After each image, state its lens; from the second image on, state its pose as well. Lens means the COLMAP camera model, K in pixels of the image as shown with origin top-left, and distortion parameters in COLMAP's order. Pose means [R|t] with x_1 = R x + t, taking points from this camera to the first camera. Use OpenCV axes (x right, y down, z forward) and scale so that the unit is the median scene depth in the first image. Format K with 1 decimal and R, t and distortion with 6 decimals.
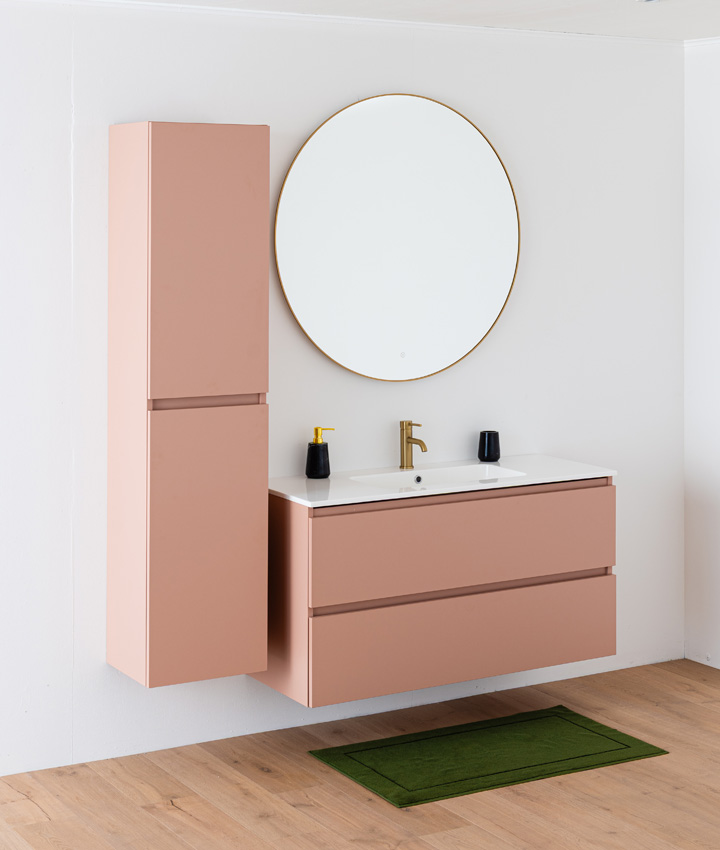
lens RADIAL K [[1692.5, 0, 359.6], [0, 1692.5, 419.4], [0, 0, 1]] dist [-0.047275, 0.000000]
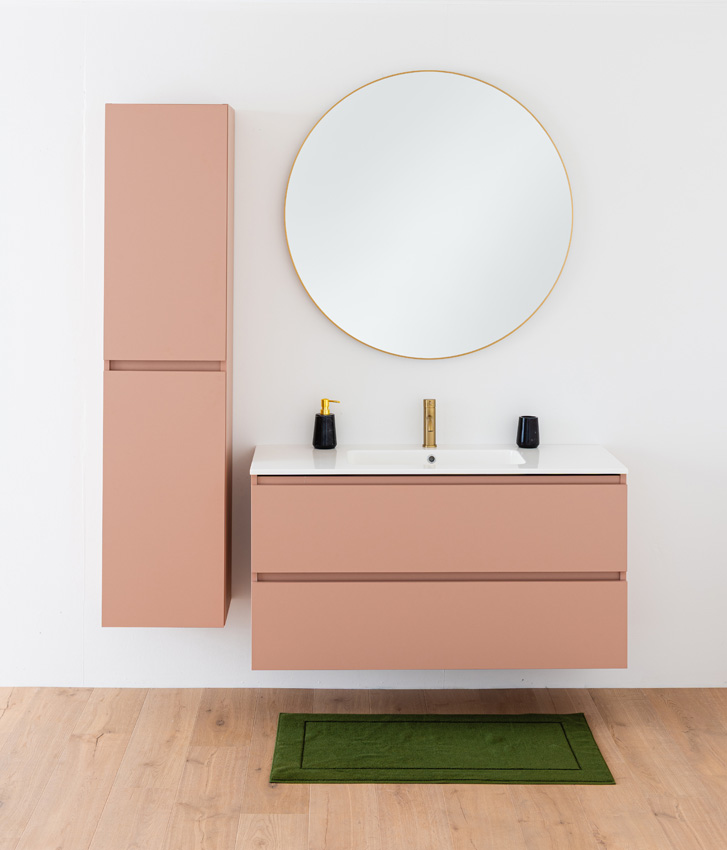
lens RADIAL K [[1459.8, 0, 337.6], [0, 1459.8, 357.3], [0, 0, 1]] dist [-0.024550, 0.000000]
pose [[0.864168, 0.053661, -0.500334, 0.421347], [-0.063681, 0.997966, -0.002957, -0.018201], [0.499158, 0.034417, 0.865827, 0.237858]]
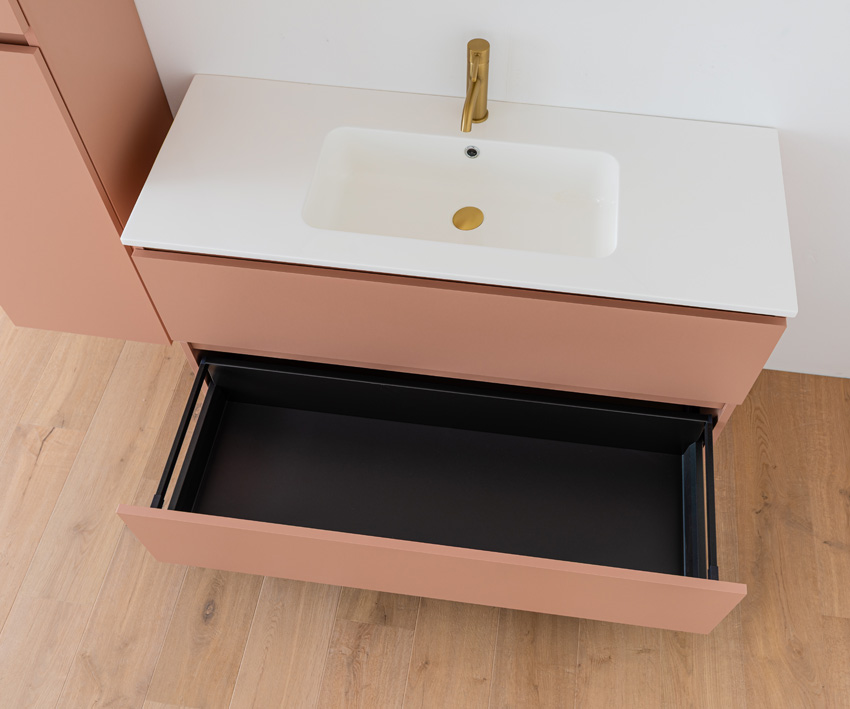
lens RADIAL K [[834.3, 0, 446.9], [0, 834.3, 338.3], [0, 0, 1]] dist [-0.011366, 0.000000]
pose [[0.781180, 0.522257, -0.342060, 0.165116], [-0.086159, 0.632849, 0.769467, -0.149545], [0.618332, -0.571621, 0.539366, 0.821118]]
